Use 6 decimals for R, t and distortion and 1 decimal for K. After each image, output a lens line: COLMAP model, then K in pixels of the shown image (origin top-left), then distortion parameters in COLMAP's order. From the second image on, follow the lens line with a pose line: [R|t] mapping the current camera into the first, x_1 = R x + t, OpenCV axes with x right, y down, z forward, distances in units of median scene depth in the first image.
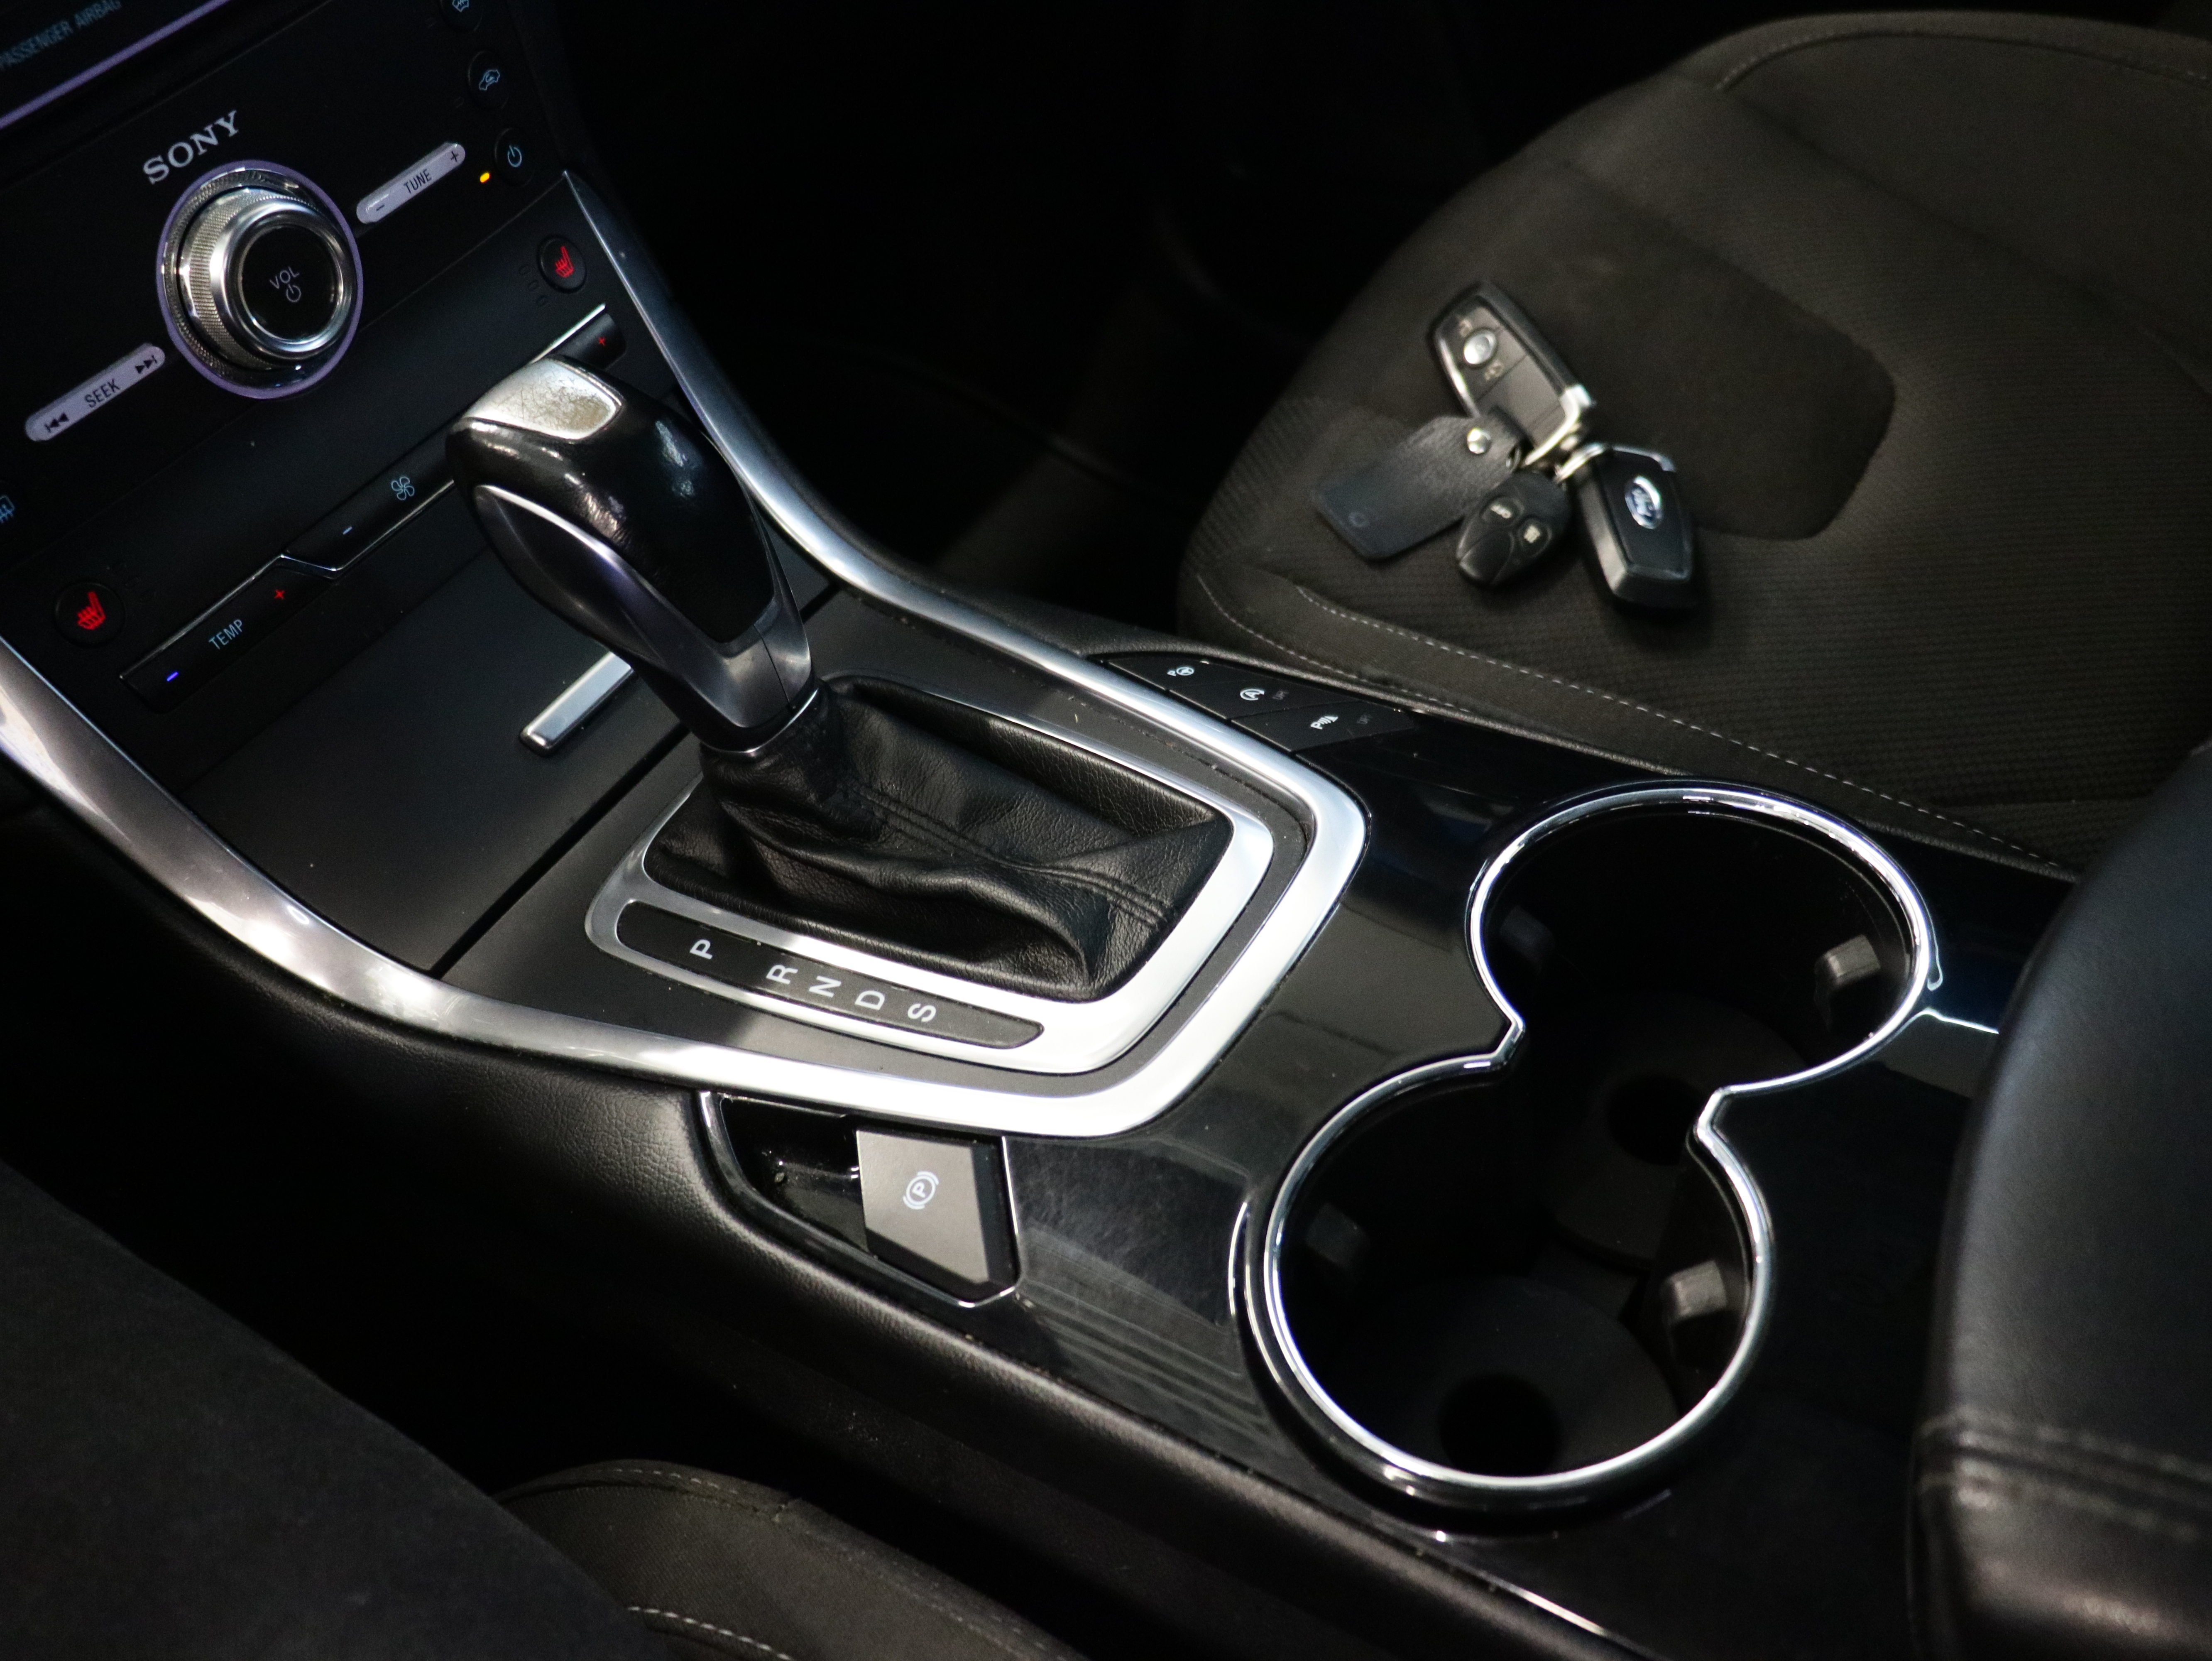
lens RADIAL K [[2065.9, 0, 1105.5], [0, 2065.9, 824.3], [0, 0, 1]] dist [-0.006618, 0.000000]
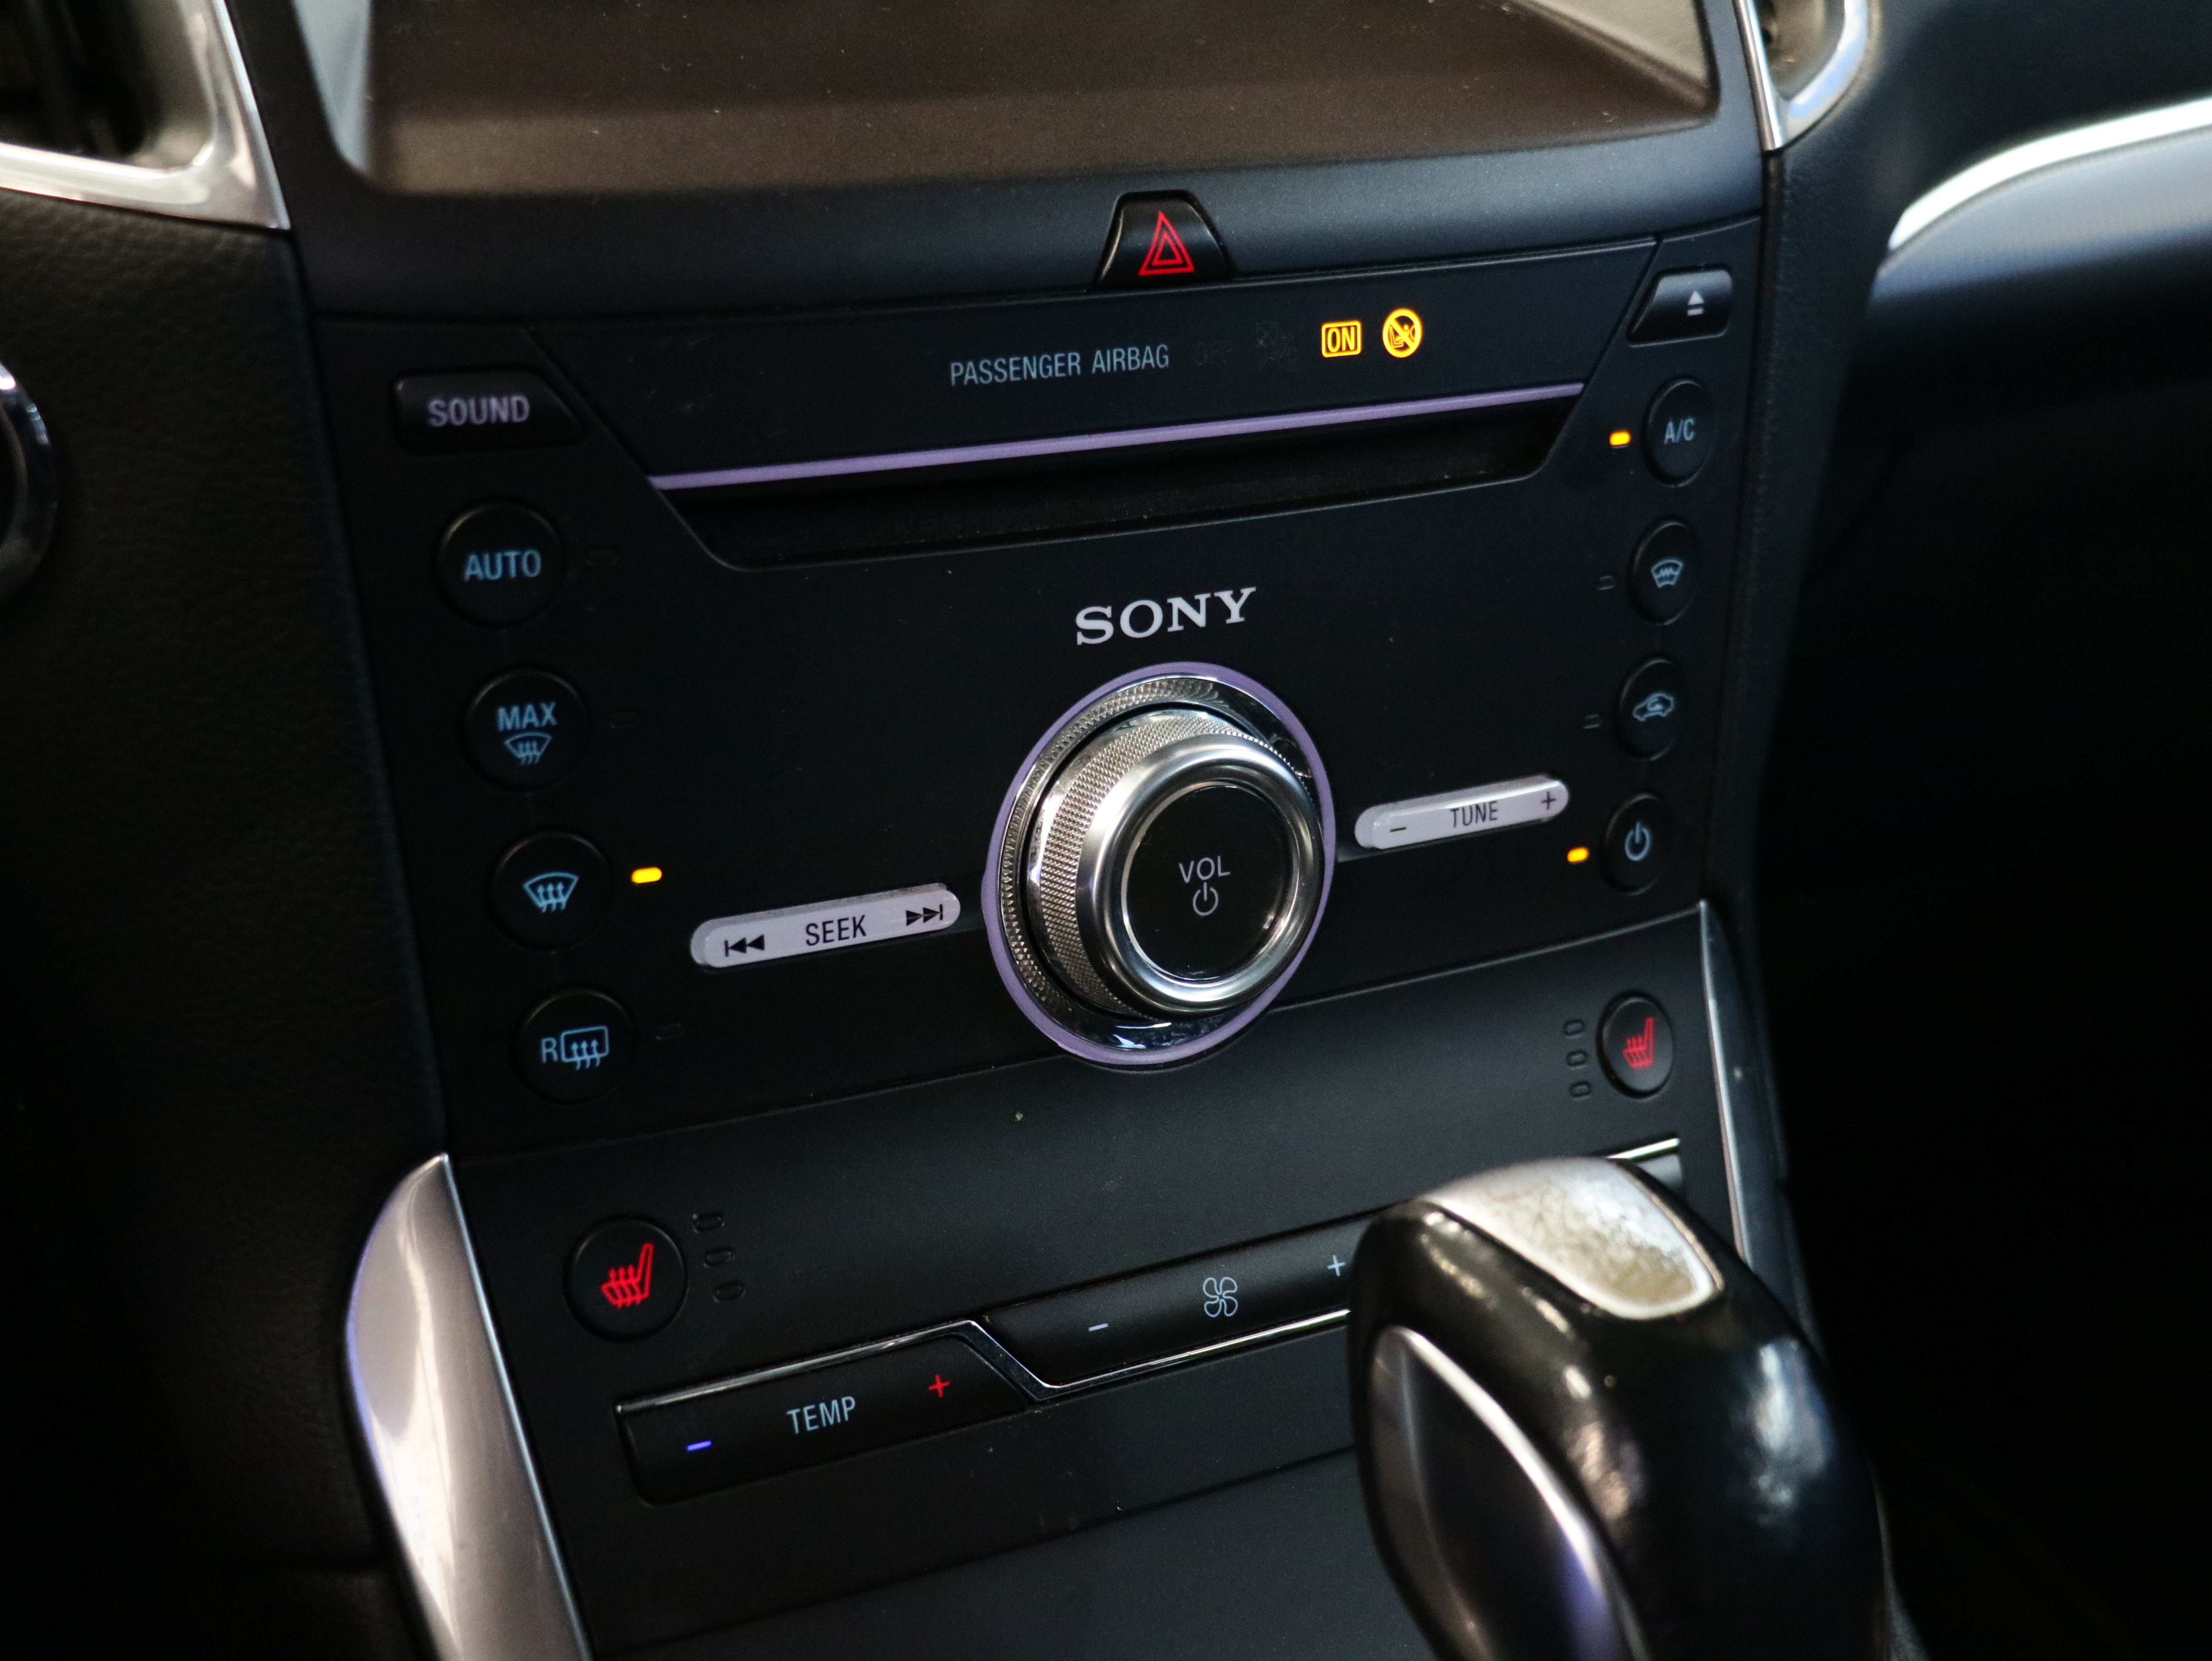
lens RADIAL K [[3317.6, 0, 1115.8], [0, 3317.6, 824.8], [0, 0, 1]] dist [-0.005248, 0.000000]
pose [[0.881117, 0.313438, -0.354103, -0.109686], [-0.427870, 0.847290, -0.314685, 0.015217], [0.201393, 0.428784, 0.880673, 0.210106]]
